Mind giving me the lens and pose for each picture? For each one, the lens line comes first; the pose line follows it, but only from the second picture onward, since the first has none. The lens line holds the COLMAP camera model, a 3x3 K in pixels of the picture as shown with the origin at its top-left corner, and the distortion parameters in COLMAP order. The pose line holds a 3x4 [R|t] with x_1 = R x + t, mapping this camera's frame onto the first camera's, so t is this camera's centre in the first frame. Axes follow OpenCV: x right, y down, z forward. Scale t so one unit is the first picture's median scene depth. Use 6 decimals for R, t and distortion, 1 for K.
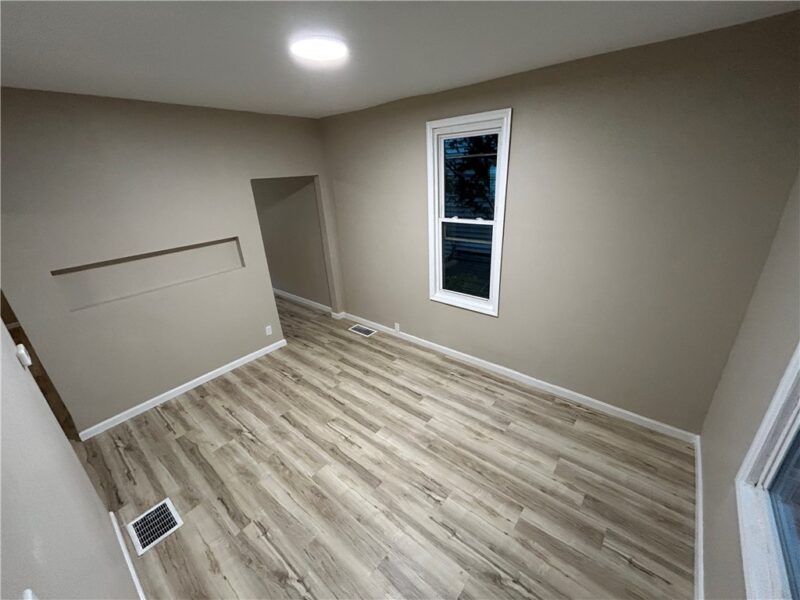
lens RADIAL K [[324.1, 0, 402.2], [0, 324.1, 300.2], [0, 0, 1]] dist [0.000118, 0.000067]
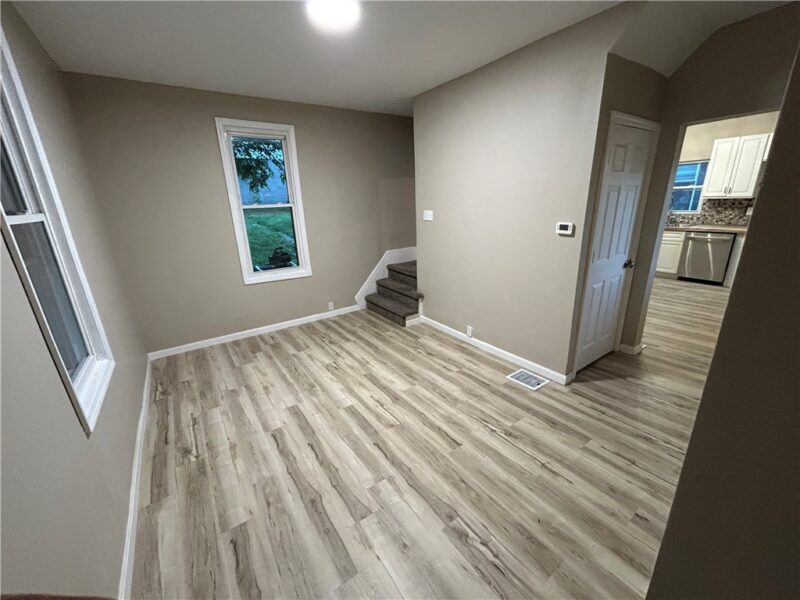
lens RADIAL K [[324.1, 0, 400.5], [0, 324.1, 300.9], [0, 0, 1]] dist [0.000118, 0.000067]
pose [[-0.960000, 0.002804, 0.279987, -0.482325], [0.181078, 0.768921, 0.613165, -0.379031], [-0.213568, 0.639338, -0.738671, 1.462812]]
